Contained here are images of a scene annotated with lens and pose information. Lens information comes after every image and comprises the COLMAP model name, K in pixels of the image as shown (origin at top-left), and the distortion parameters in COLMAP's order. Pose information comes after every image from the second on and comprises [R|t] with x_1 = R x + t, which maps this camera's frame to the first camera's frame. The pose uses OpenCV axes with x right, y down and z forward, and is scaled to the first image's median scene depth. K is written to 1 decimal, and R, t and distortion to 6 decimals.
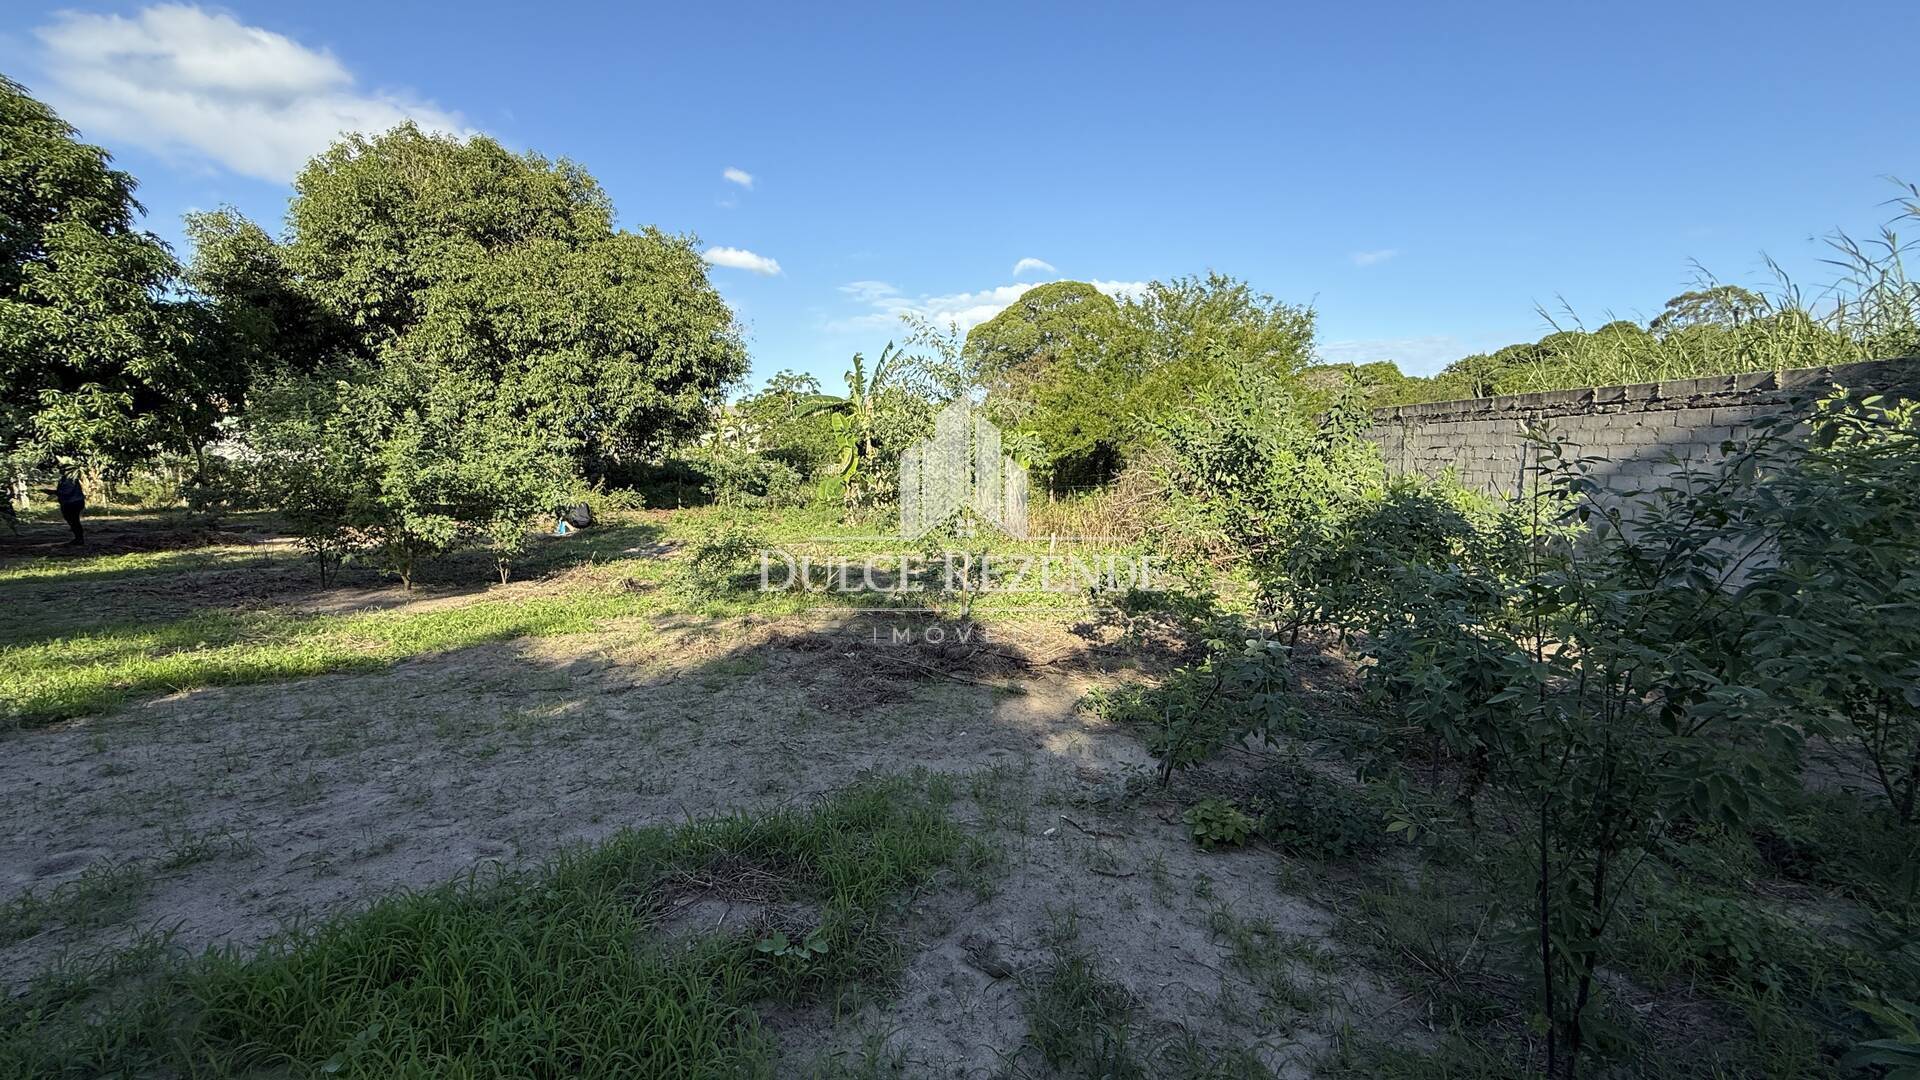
lens RADIAL K [[765.0, 0, 966.7], [0, 765.0, 542.8], [0, 0, 1]] dist [-0.000693, 0.000122]
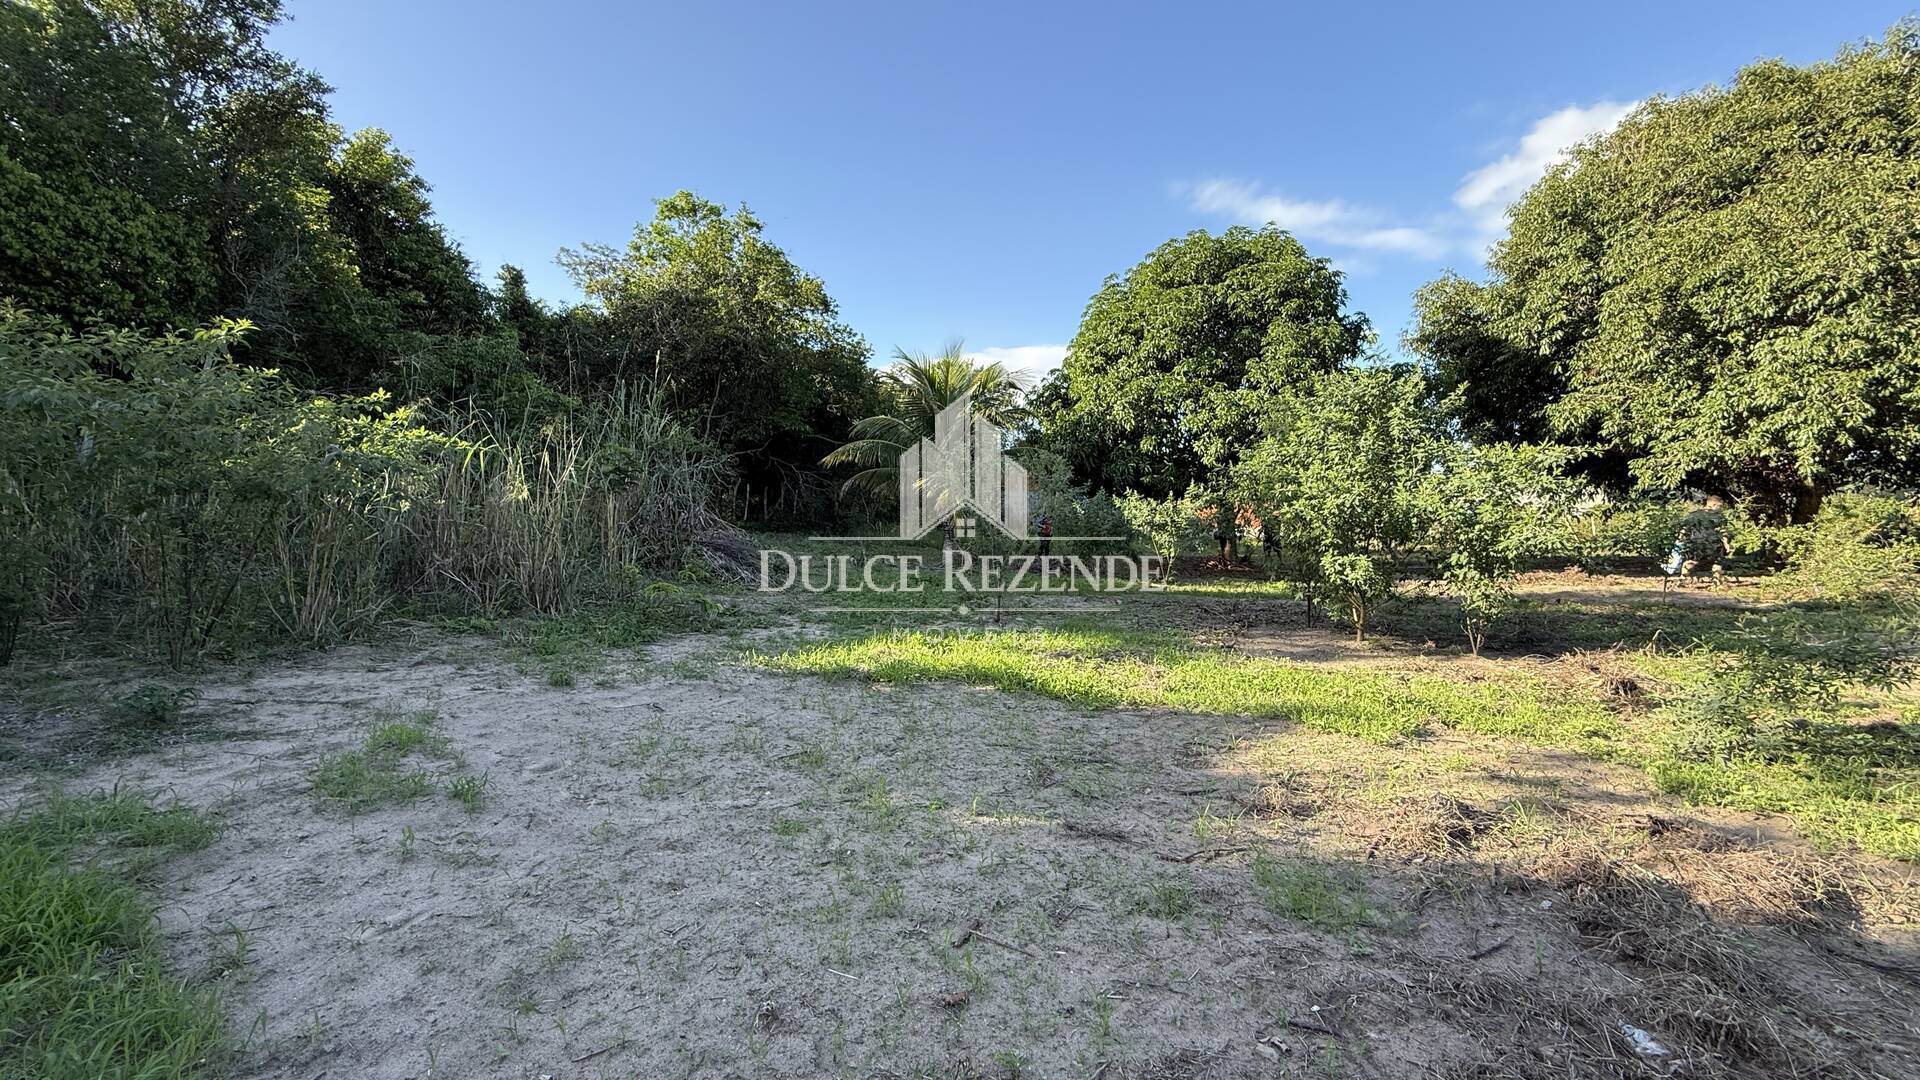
lens RADIAL K [[765.0, 0, 961.1], [0, 765.0, 546.2], [0, 0, 1]] dist [-0.000693, 0.000122]
pose [[0.108672, 0.021350, -0.993848, 0.034757], [-0.089335, 0.995934, 0.011626, -0.007428], [0.990055, 0.087522, 0.110138, 0.238724]]
